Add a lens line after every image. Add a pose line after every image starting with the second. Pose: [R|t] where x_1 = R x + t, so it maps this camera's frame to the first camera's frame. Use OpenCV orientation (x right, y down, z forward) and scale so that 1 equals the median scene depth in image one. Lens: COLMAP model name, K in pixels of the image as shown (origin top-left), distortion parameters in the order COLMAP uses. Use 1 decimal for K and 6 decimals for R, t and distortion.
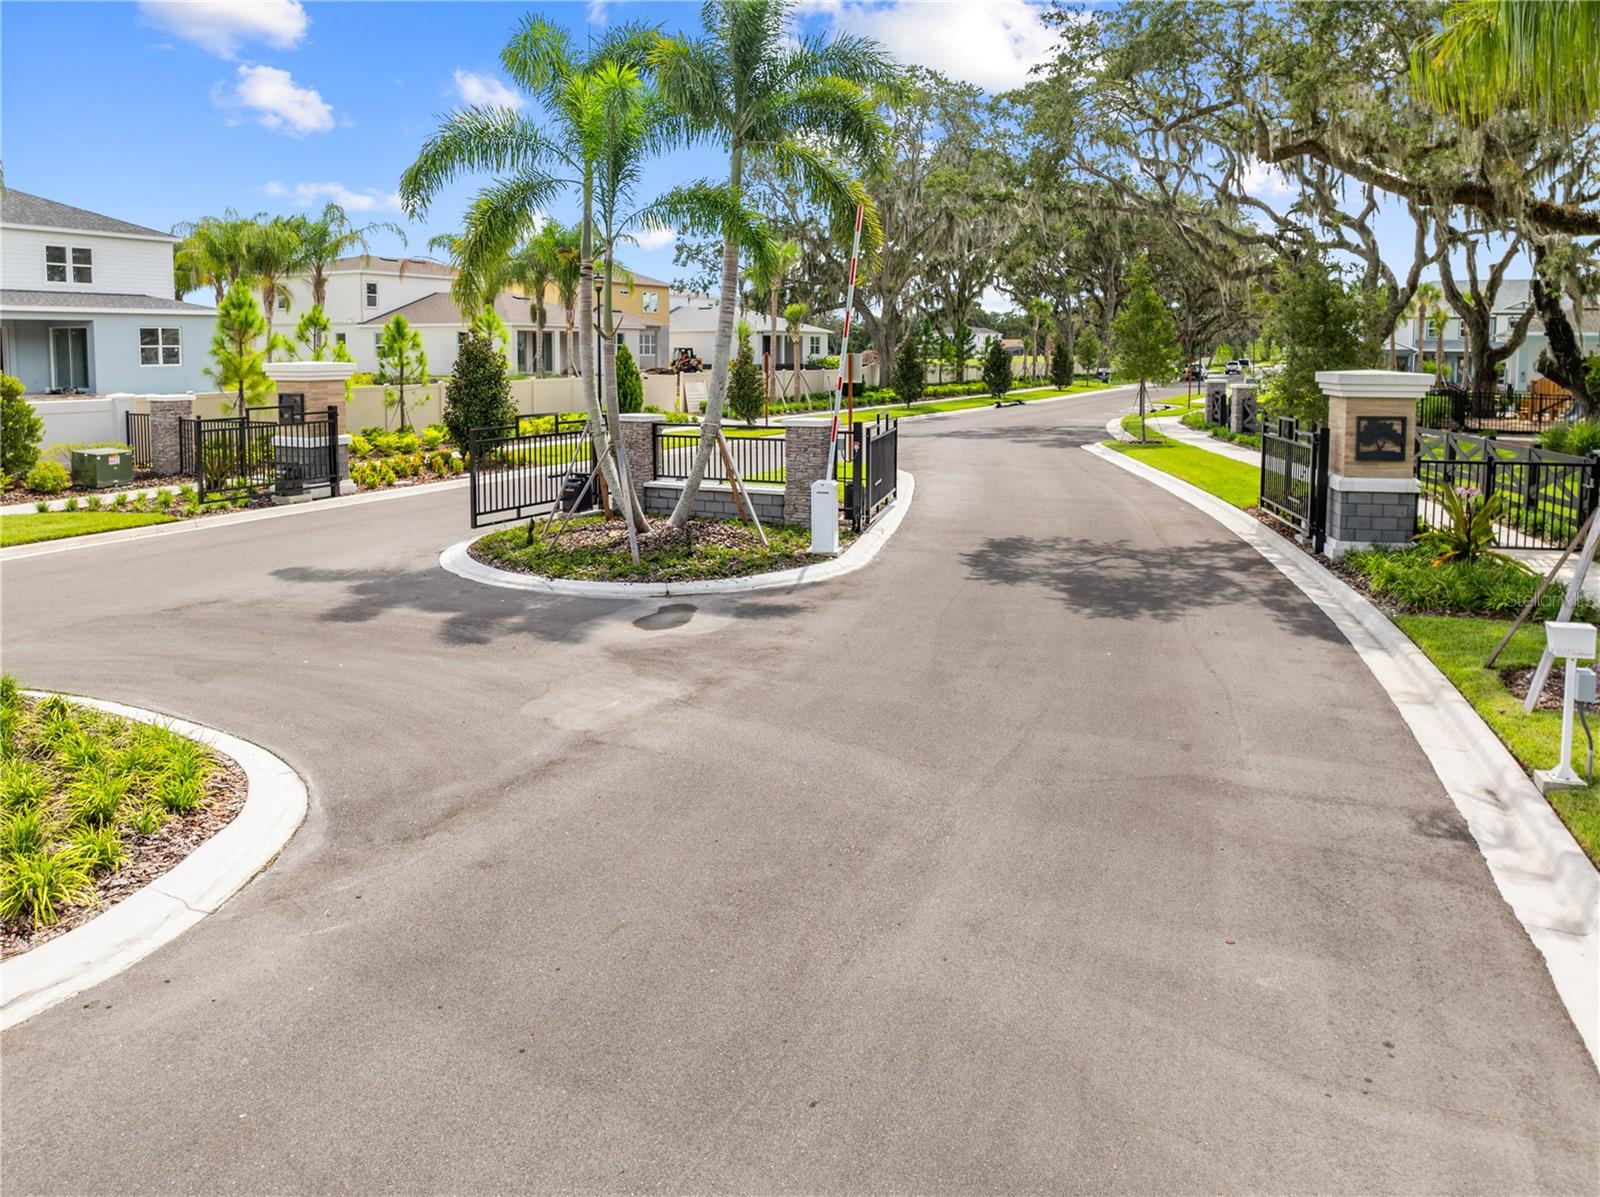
lens RADIAL K [[1205.7, 0, 800.2], [0, 1205.7, 479.3], [0, 0, 1]] dist [-0.044190, -0.003965]
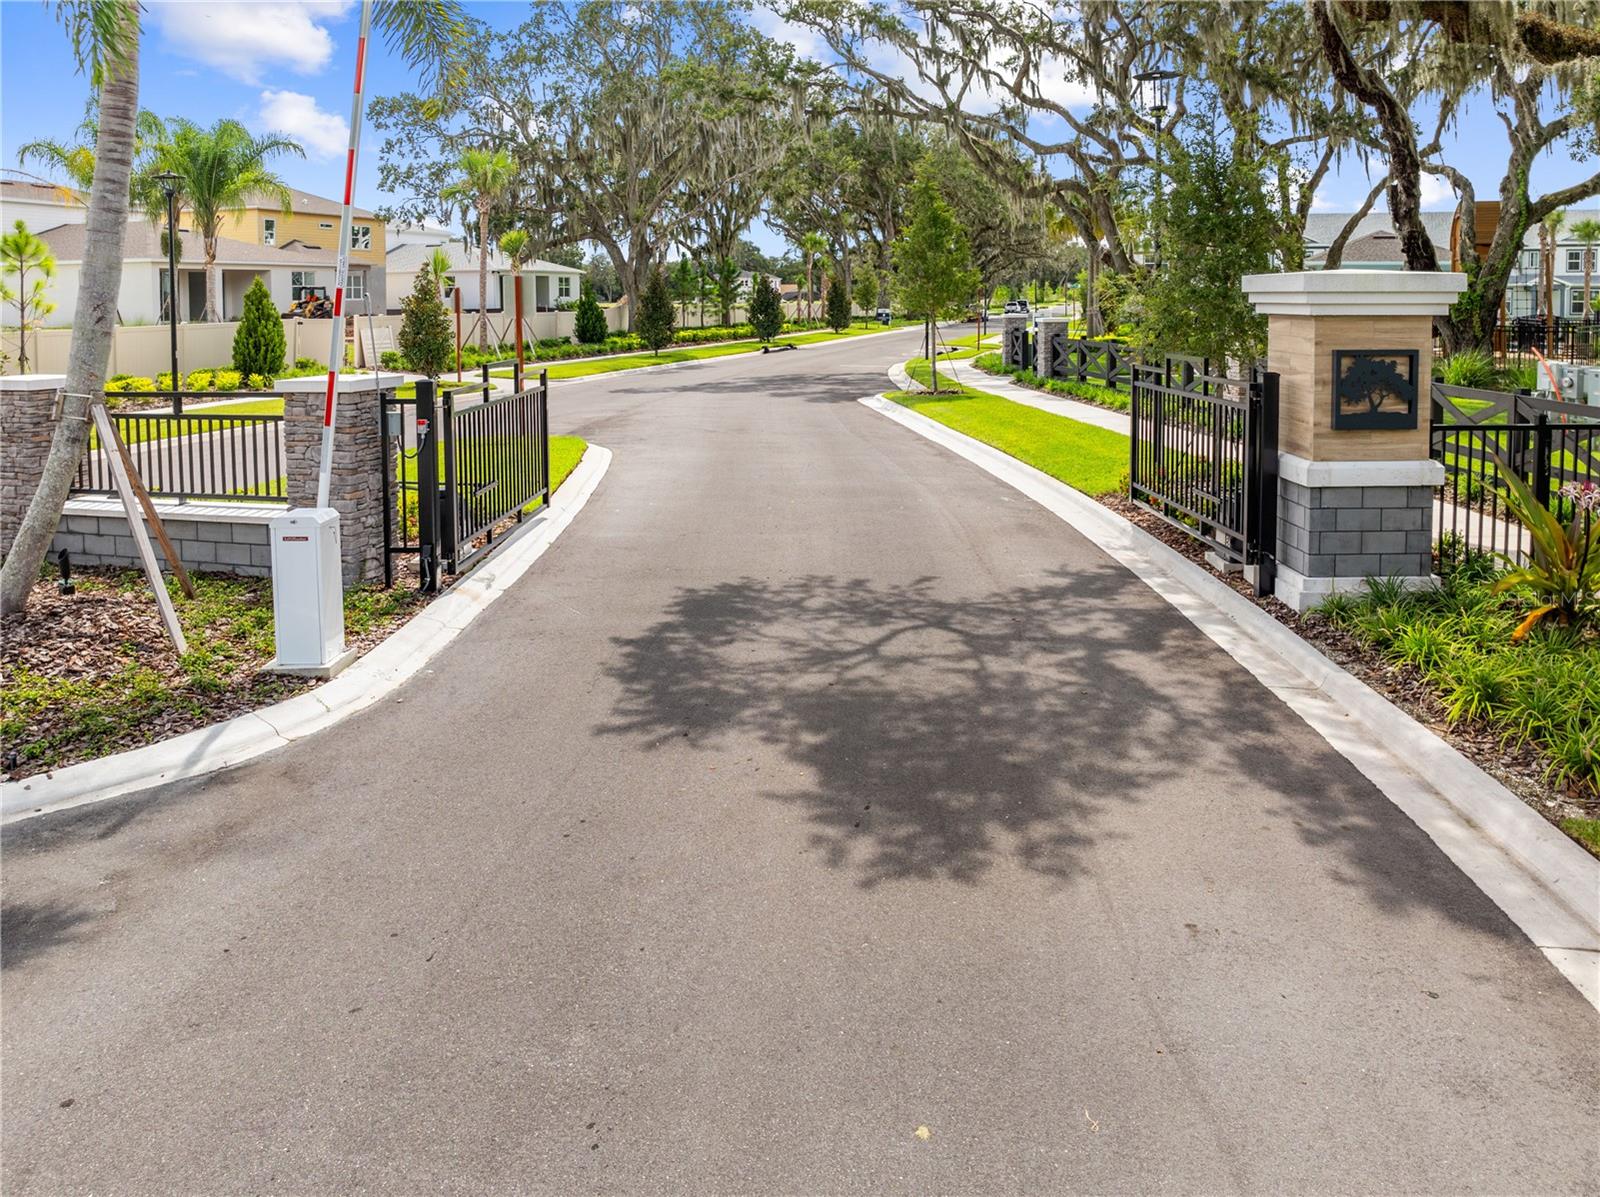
lens RADIAL K [[1205.7, 0, 800.2], [0, 1205.7, 479.3], [0, 0, 1]] dist [-0.044190, -0.003965]
pose [[0.984095, -0.036729, 0.173803, 0.049849], [0.029362, 0.998566, 0.044774, -0.010082], [-0.175198, -0.038959, 0.983762, 0.198463]]
